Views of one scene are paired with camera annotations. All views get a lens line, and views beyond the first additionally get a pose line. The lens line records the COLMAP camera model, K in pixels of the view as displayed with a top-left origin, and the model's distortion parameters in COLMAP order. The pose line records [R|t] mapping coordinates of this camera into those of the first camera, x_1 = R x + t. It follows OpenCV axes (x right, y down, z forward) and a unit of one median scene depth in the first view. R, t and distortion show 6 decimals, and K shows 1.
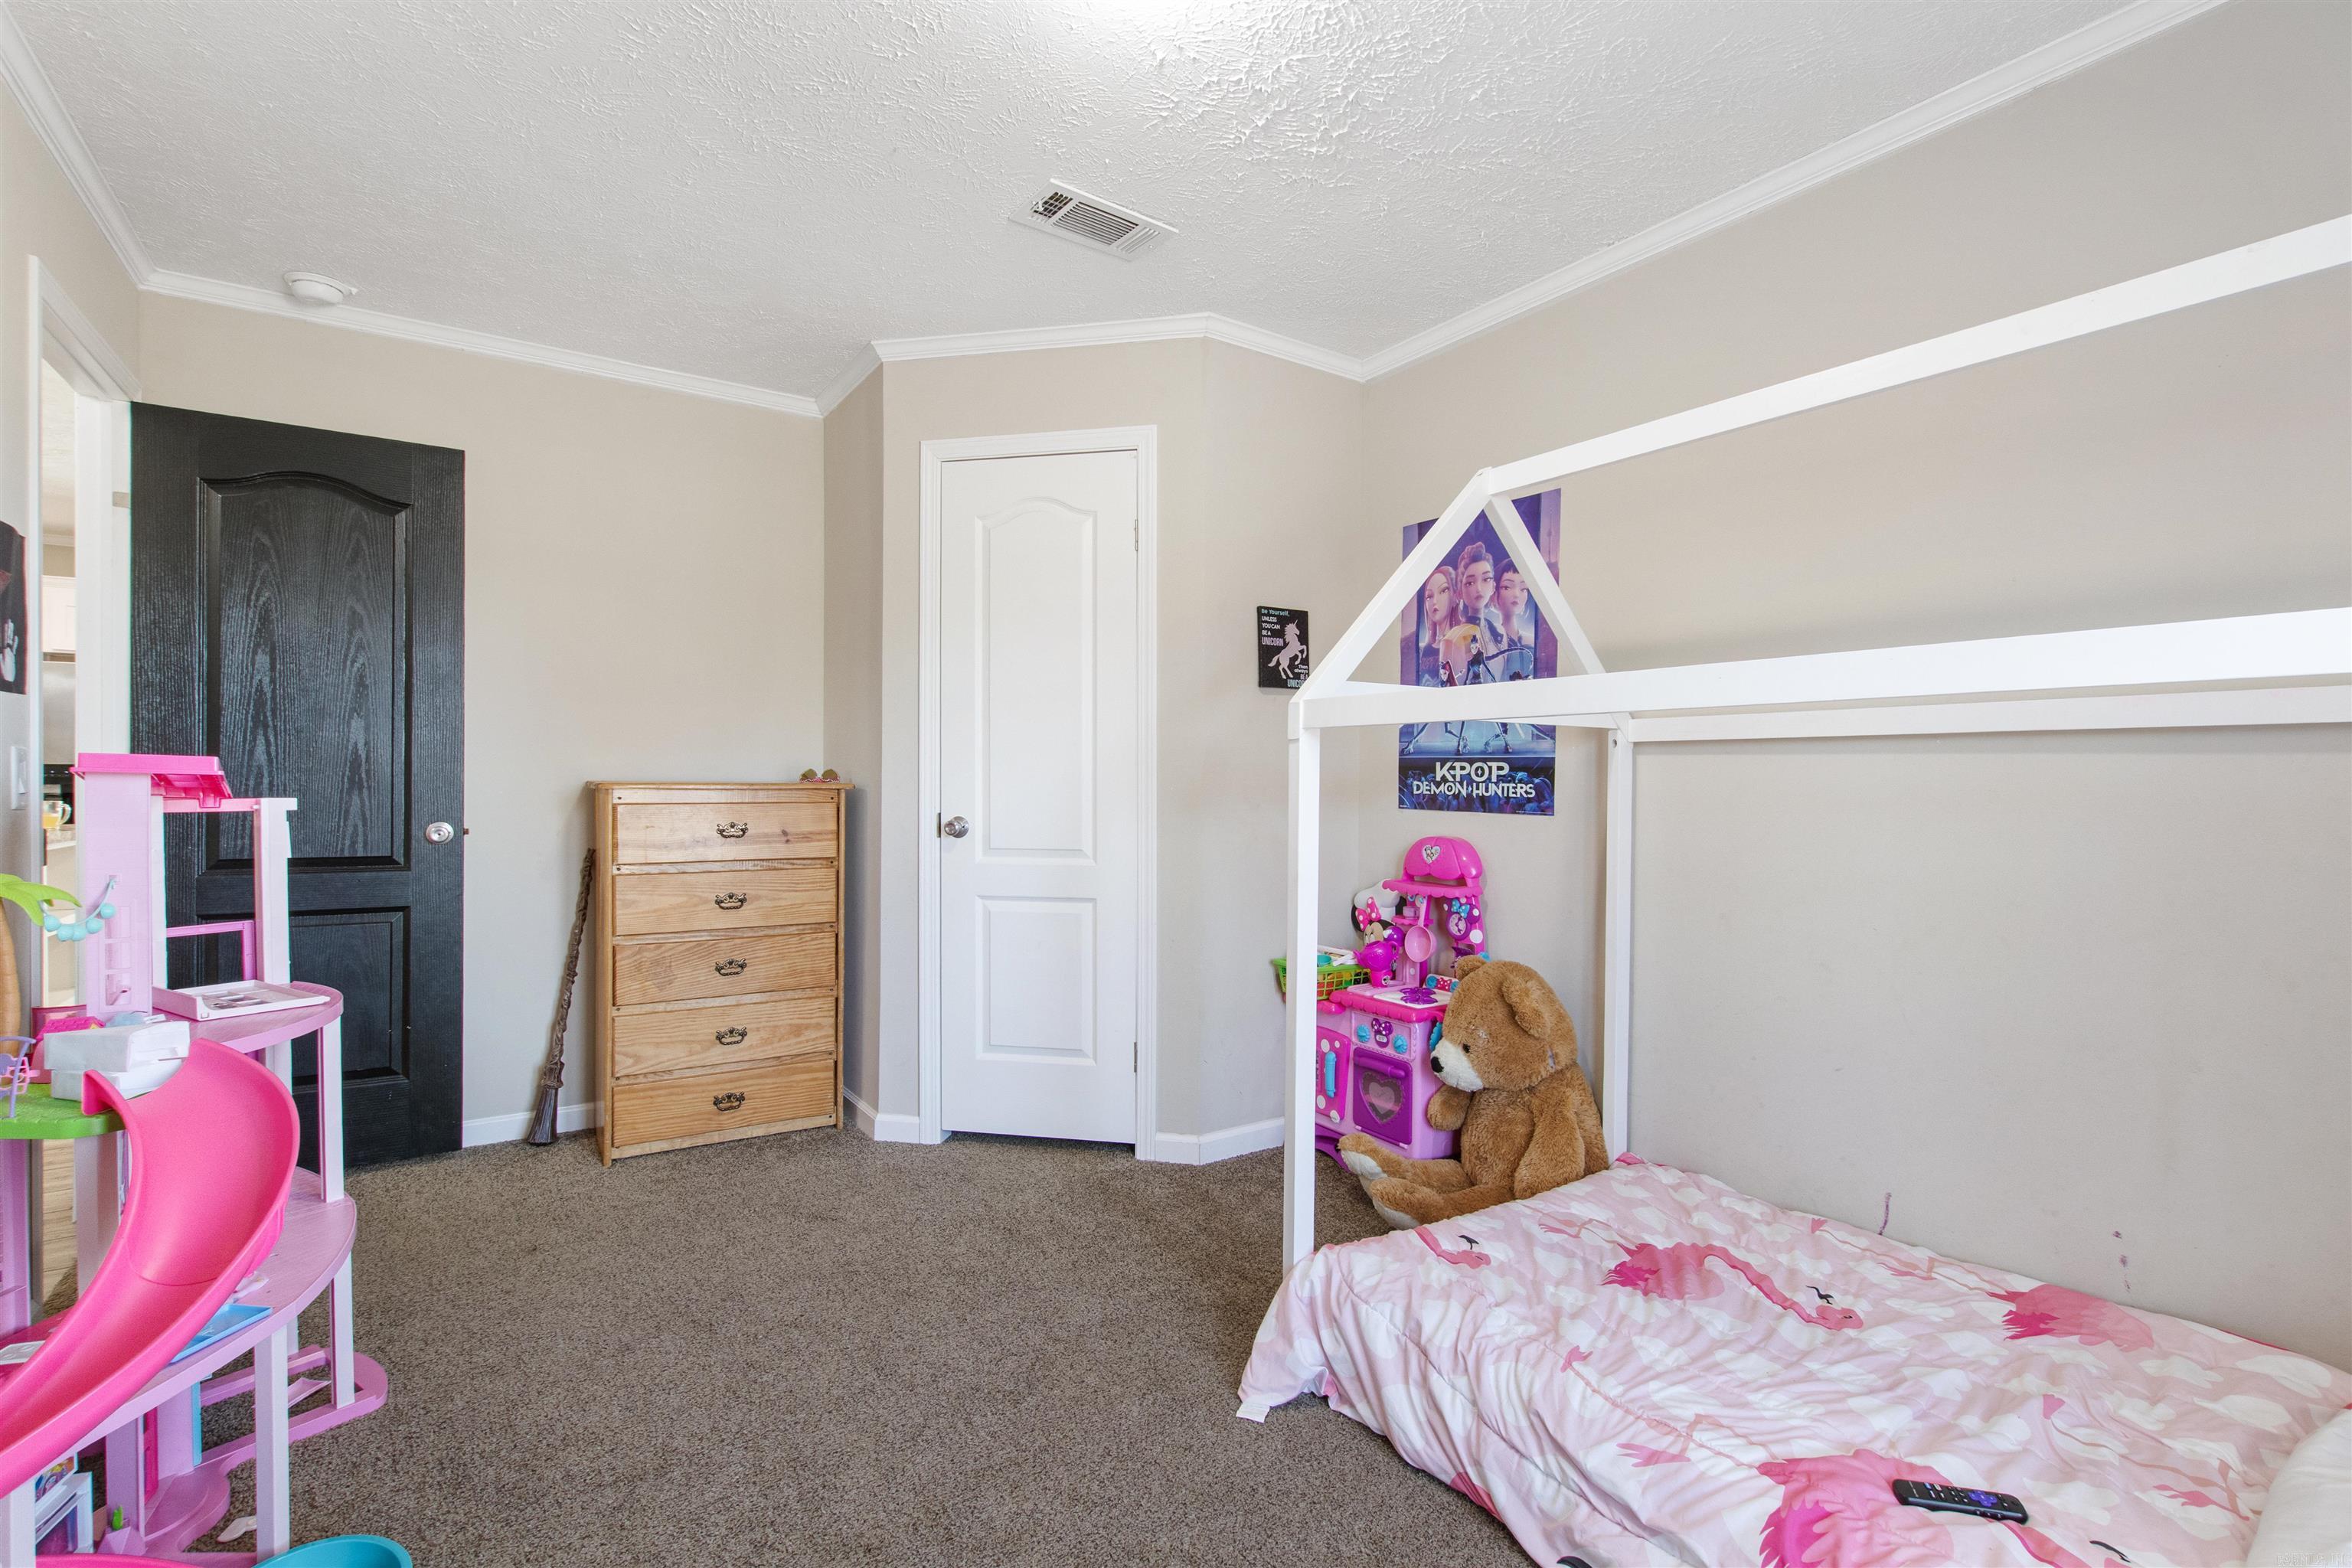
lens RADIAL K [[1100.3, 0, 1169.3], [0, 1100.3, 792.5], [0, 0, 1]] dist [0.001712, 0.000266]
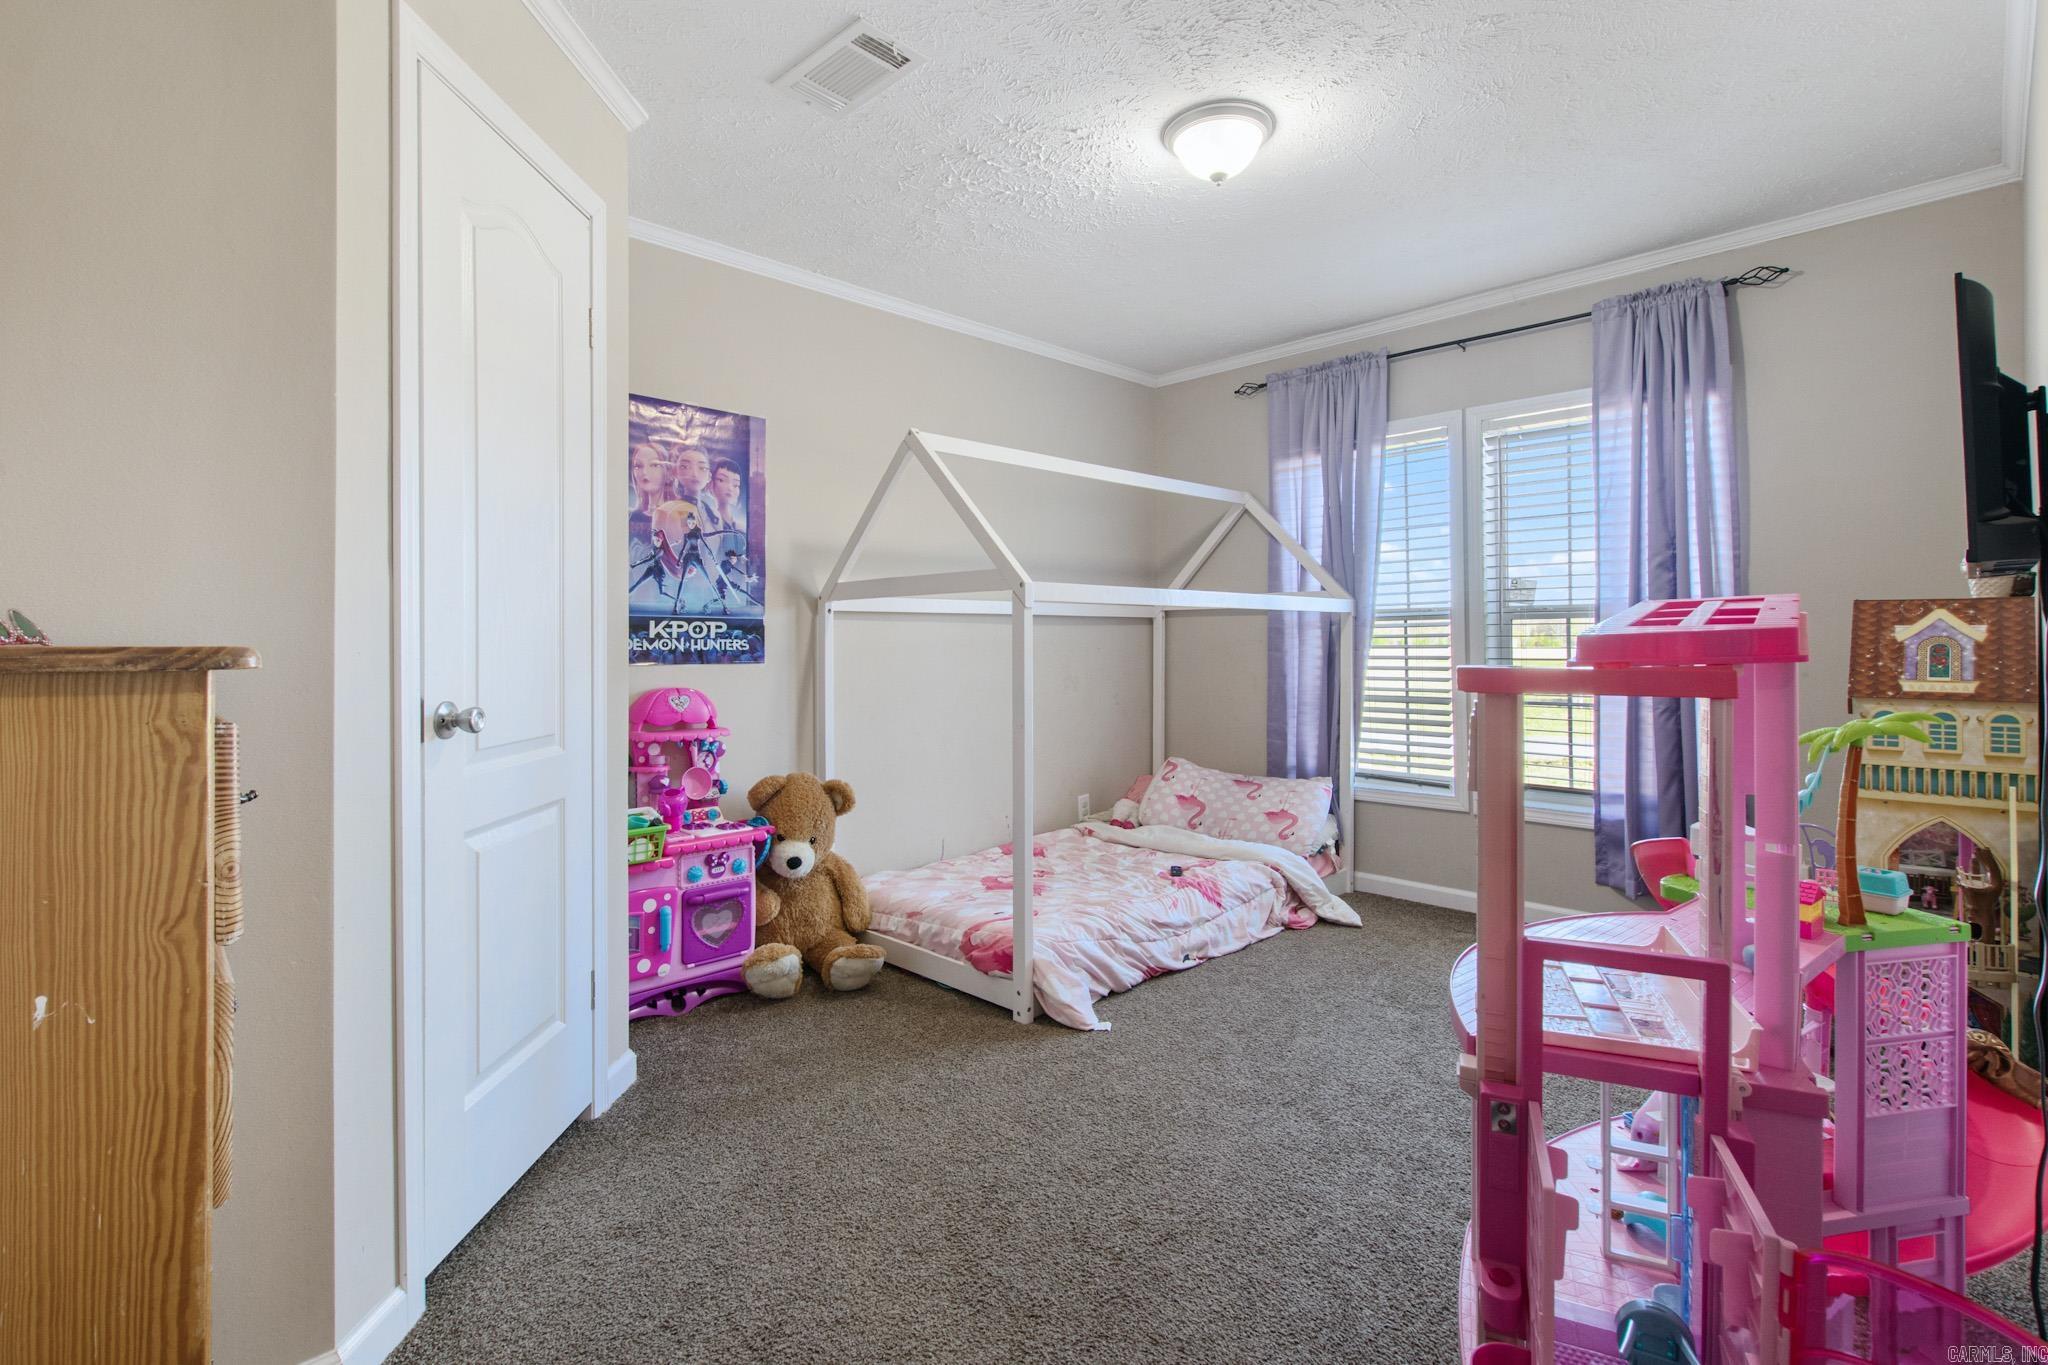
lens RADIAL K [[947.6, 0, 1023.7], [0, 947.6, 646.4], [0, 0, 1]] dist [0.002636, 0.000915]
pose [[-0.194854, -0.007963, 0.980800, -0.776627], [0.020058, 0.999726, 0.012102, -0.006248], [-0.980627, 0.022031, -0.194641, 0.851083]]
